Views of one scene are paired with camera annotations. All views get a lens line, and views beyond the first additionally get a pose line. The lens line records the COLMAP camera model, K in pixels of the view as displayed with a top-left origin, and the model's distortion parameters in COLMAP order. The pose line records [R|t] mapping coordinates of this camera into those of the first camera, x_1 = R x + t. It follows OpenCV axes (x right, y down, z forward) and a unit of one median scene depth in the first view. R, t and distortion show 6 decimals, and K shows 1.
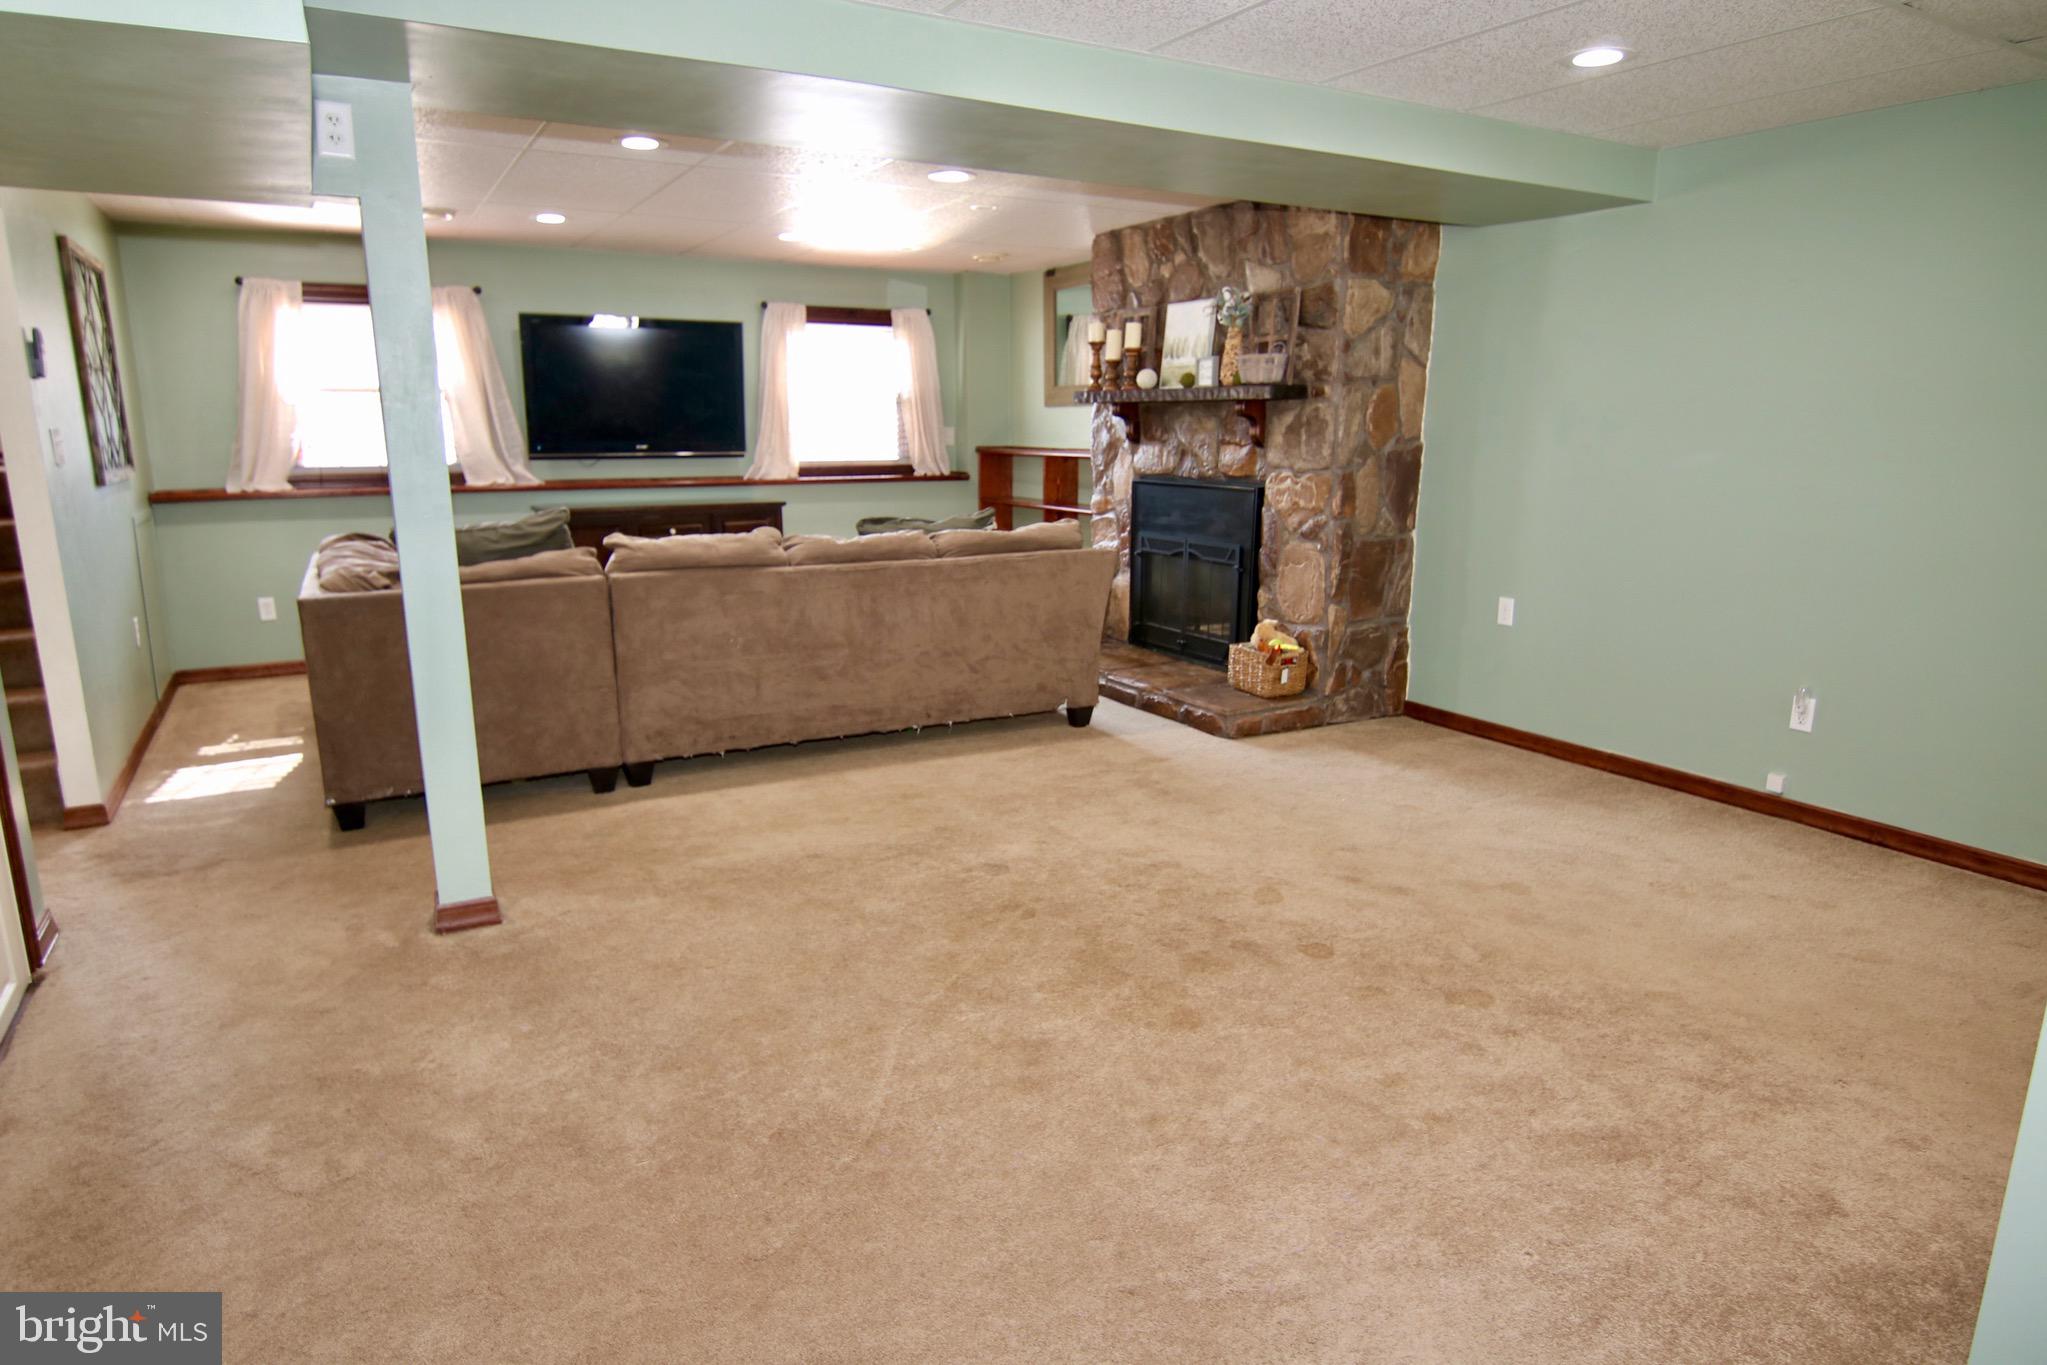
lens RADIAL K [[1214.2, 0, 1021.7], [0, 1214.2, 685.6], [0, 0, 1]] dist [-0.001833, 0.000024]
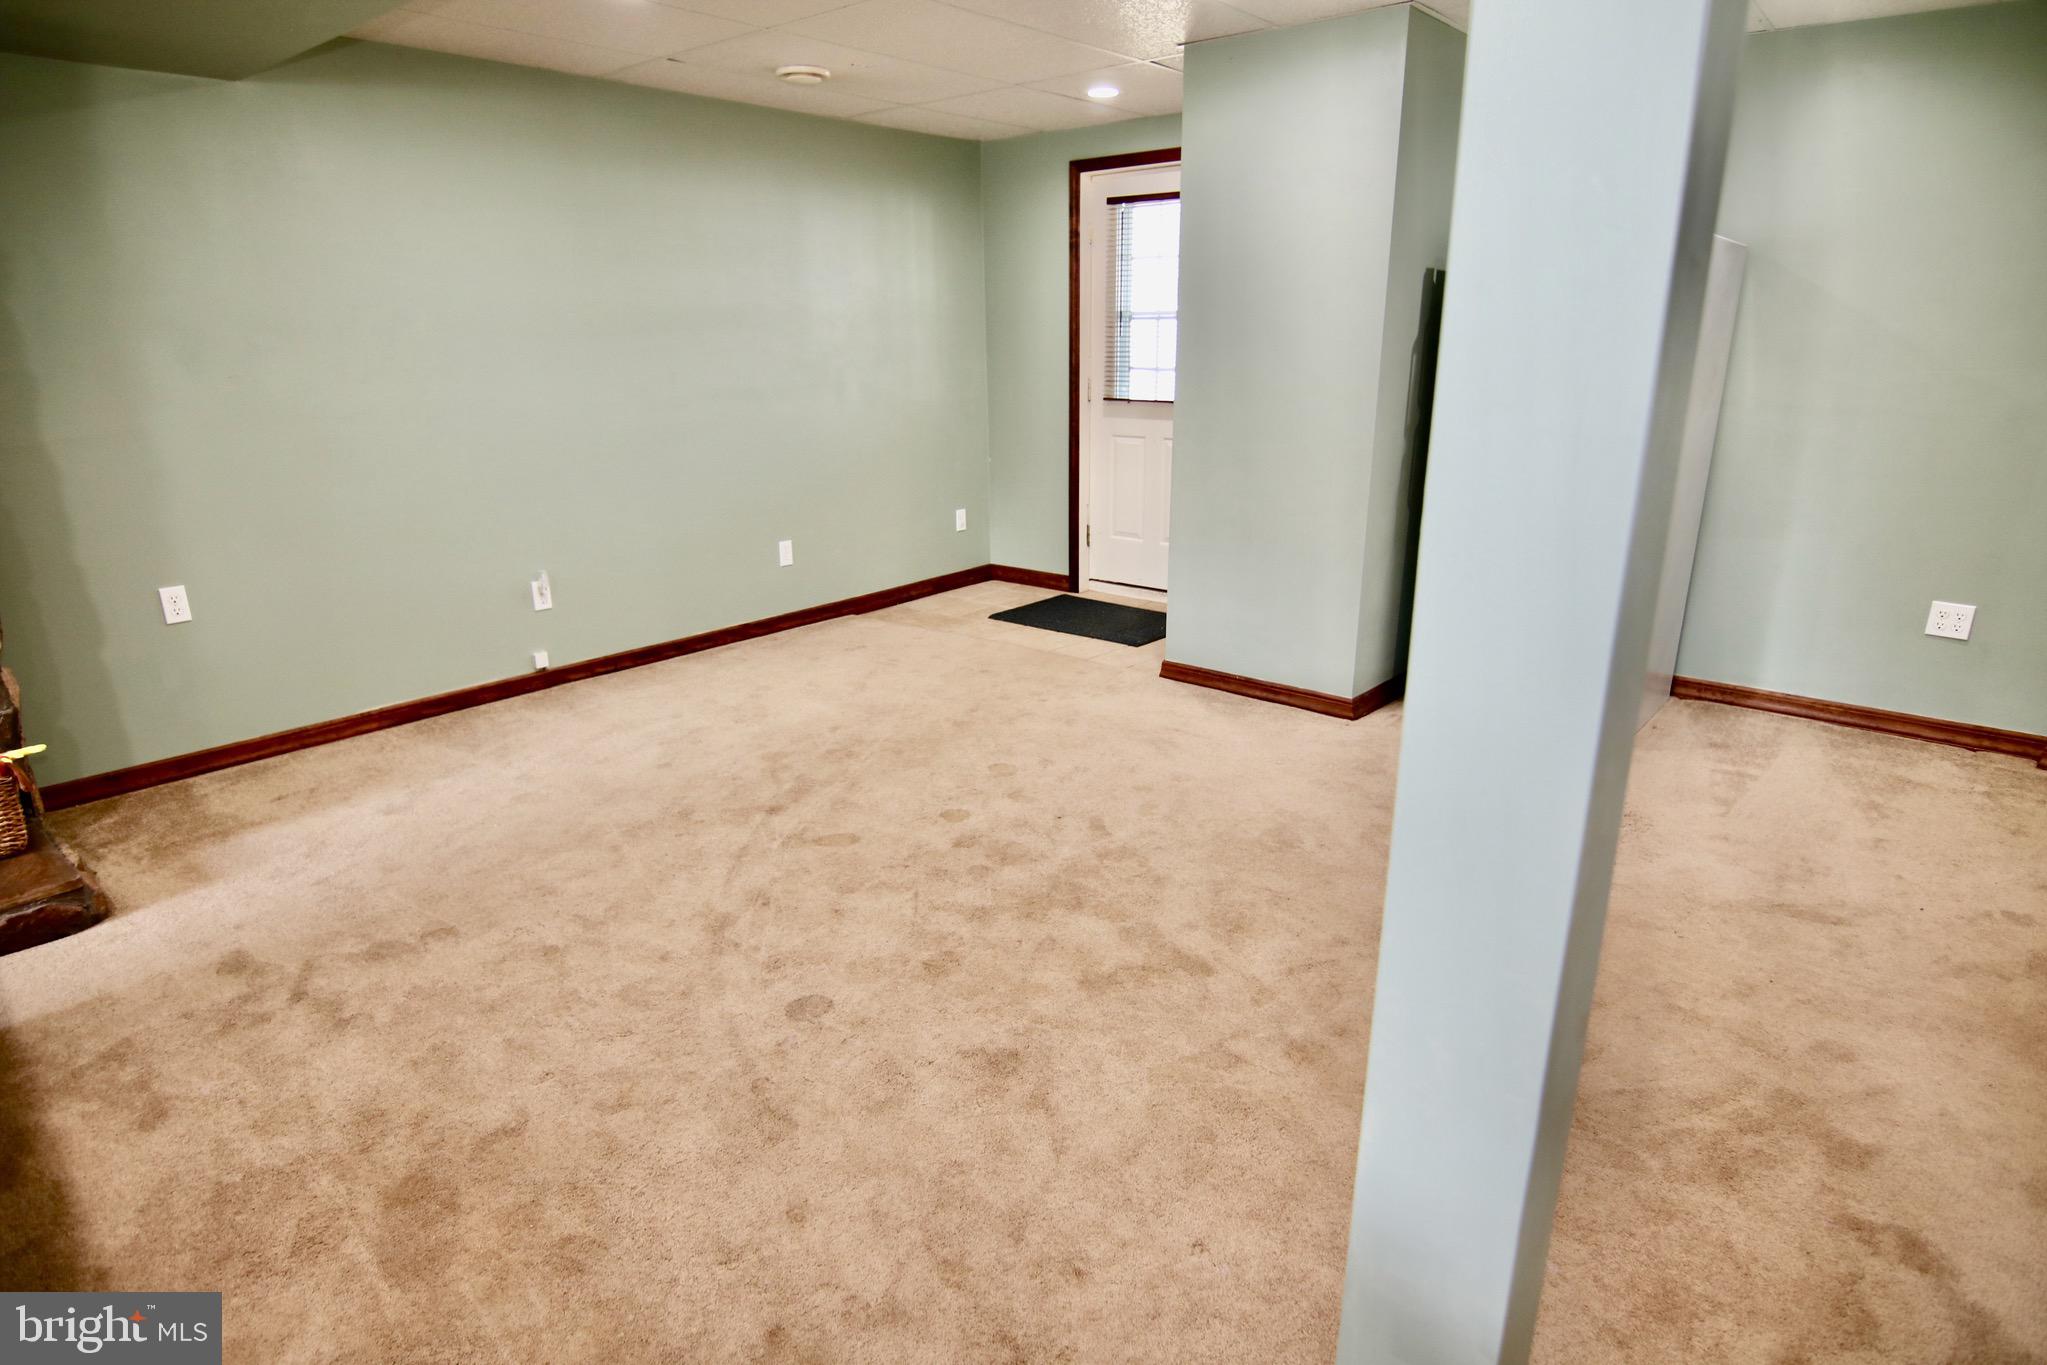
lens RADIAL K [[1135.0, 0, 1019.4], [0, 1135.0, 689.3], [0, 0, 1]] dist [-0.009121, -0.001548]
pose [[-0.335450, -0.282182, 0.898803, -0.372287], [0.210104, 0.907644, 0.363373, -0.139680], [-0.918330, 0.310735, -0.245182, 0.626086]]
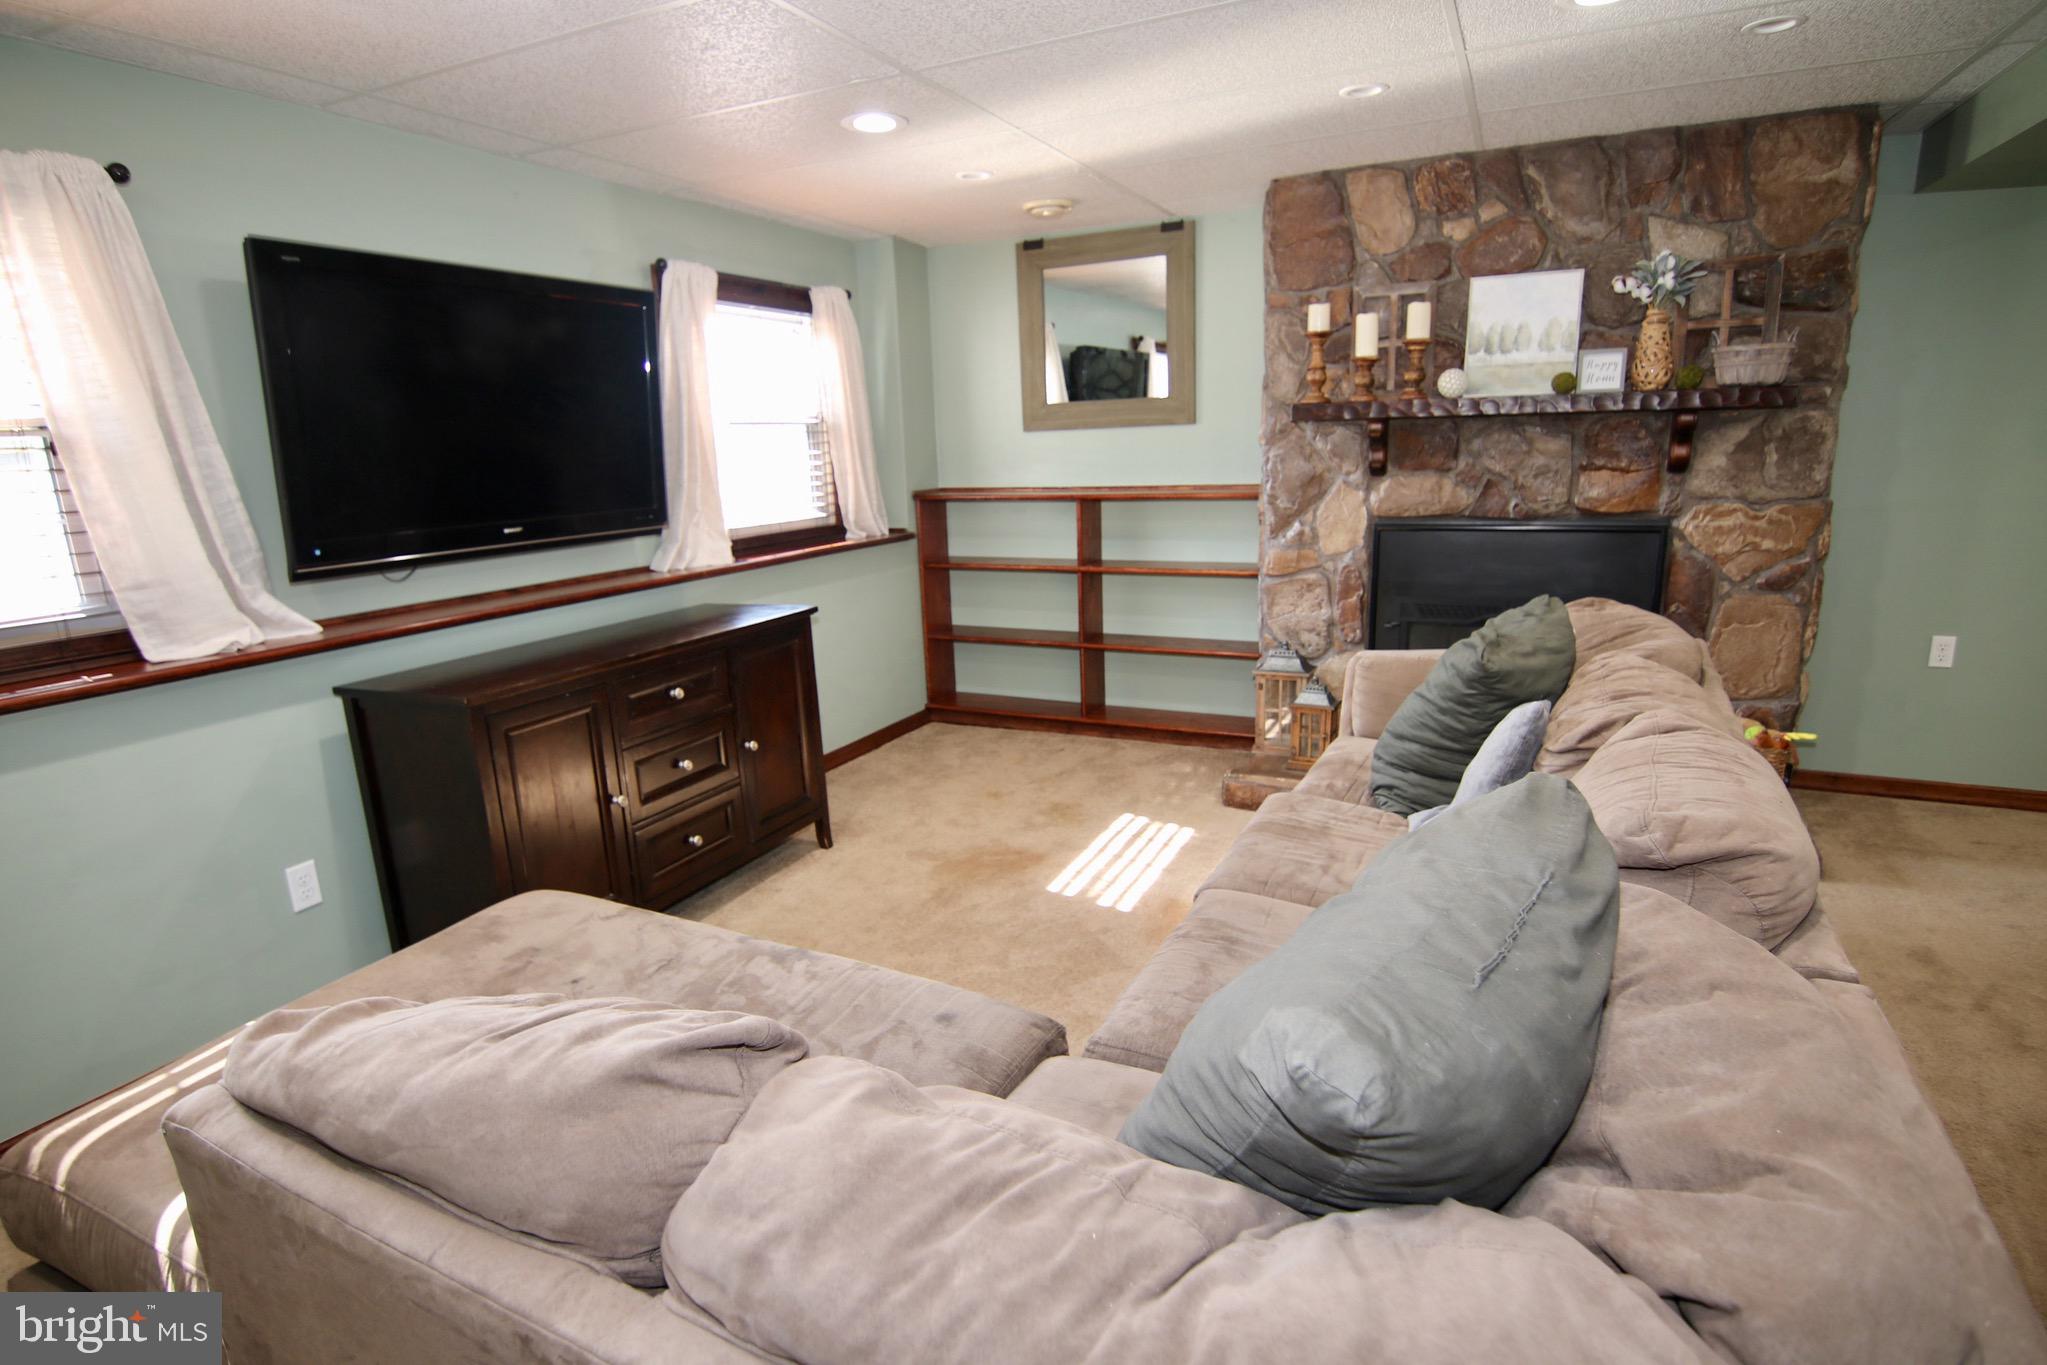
lens RADIAL K [[1051.5, 0, 1013.0], [0, 1051.5, 686.0], [0, 0, 1]] dist [-0.011325, -0.008284]
pose [[0.826251, -0.156466, 0.541135, -0.480220], [0.151910, 0.986950, 0.053422, -0.155673], [-0.542432, 0.038064, 0.839237, 0.657291]]
